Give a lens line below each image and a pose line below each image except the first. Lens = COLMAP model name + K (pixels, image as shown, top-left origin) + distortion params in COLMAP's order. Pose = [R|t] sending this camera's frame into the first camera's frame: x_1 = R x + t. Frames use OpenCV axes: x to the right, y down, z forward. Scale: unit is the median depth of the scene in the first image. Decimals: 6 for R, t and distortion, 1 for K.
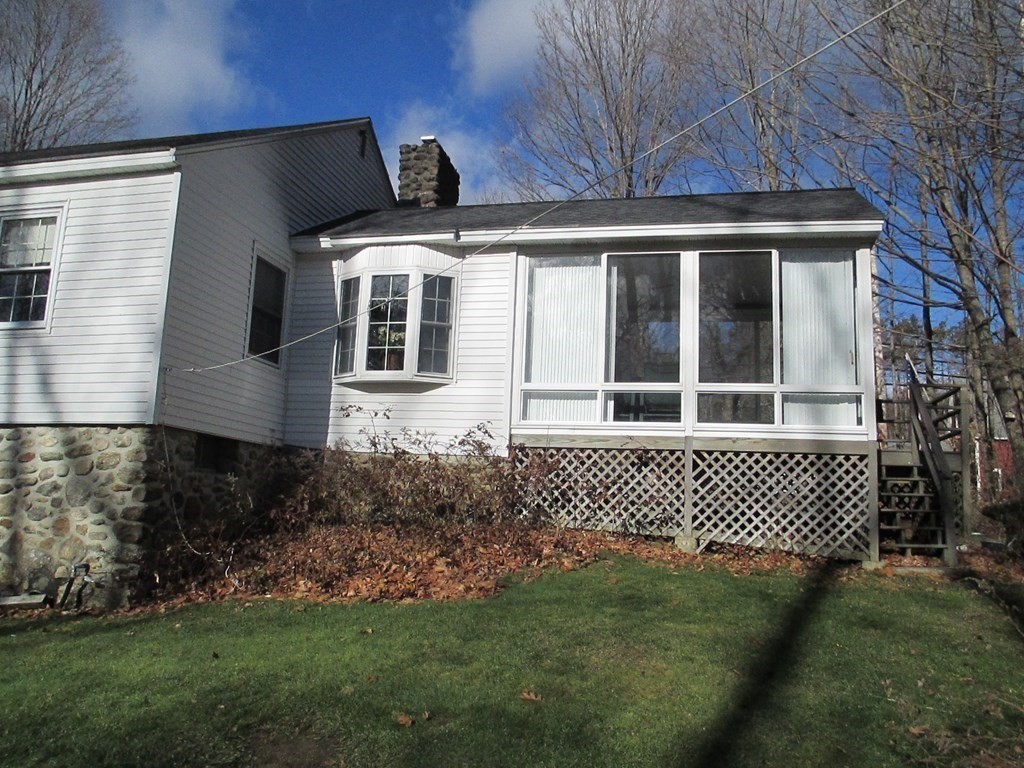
lens RADIAL K [[835.8, 0, 511.4], [0, 835.8, 398.9], [0, 0, 1]] dist [0.013134, 0.009621]
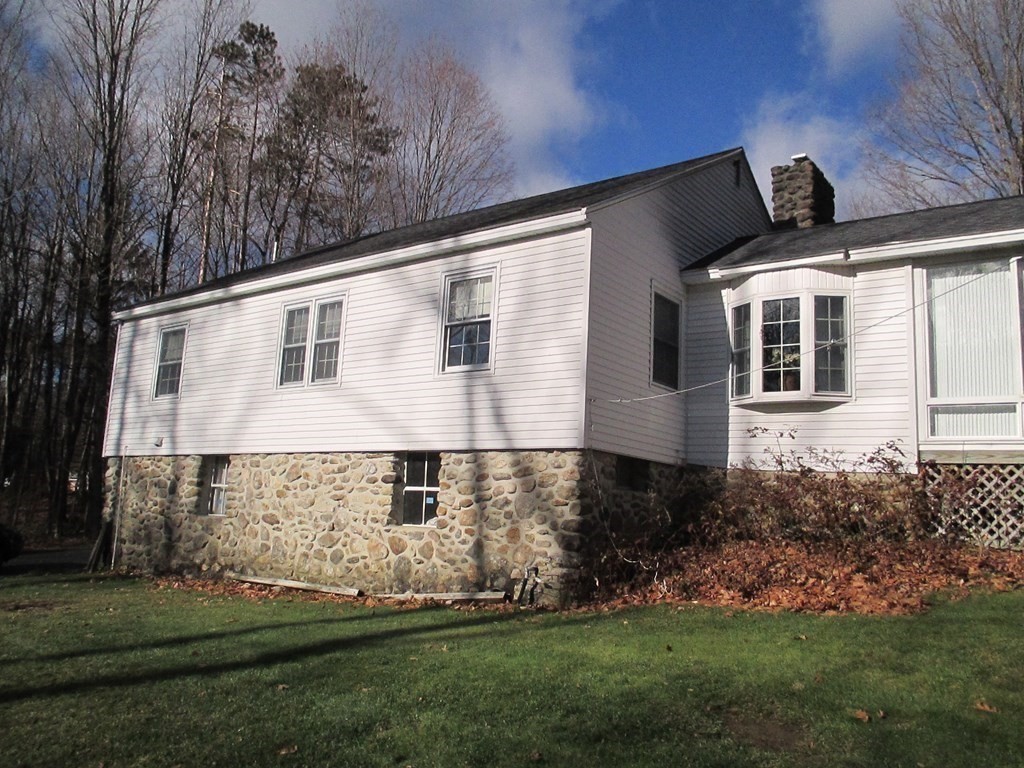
lens RADIAL K [[870.0, 0, 508.9], [0, 870.0, 376.1], [0, 0, 1]] dist [-0.002623, -0.001844]
pose [[0.923450, -0.050090, -0.380436, -0.057790], [0.034102, 0.998233, -0.048656, -0.013272], [0.382201, 0.031957, 0.923526, -0.144685]]
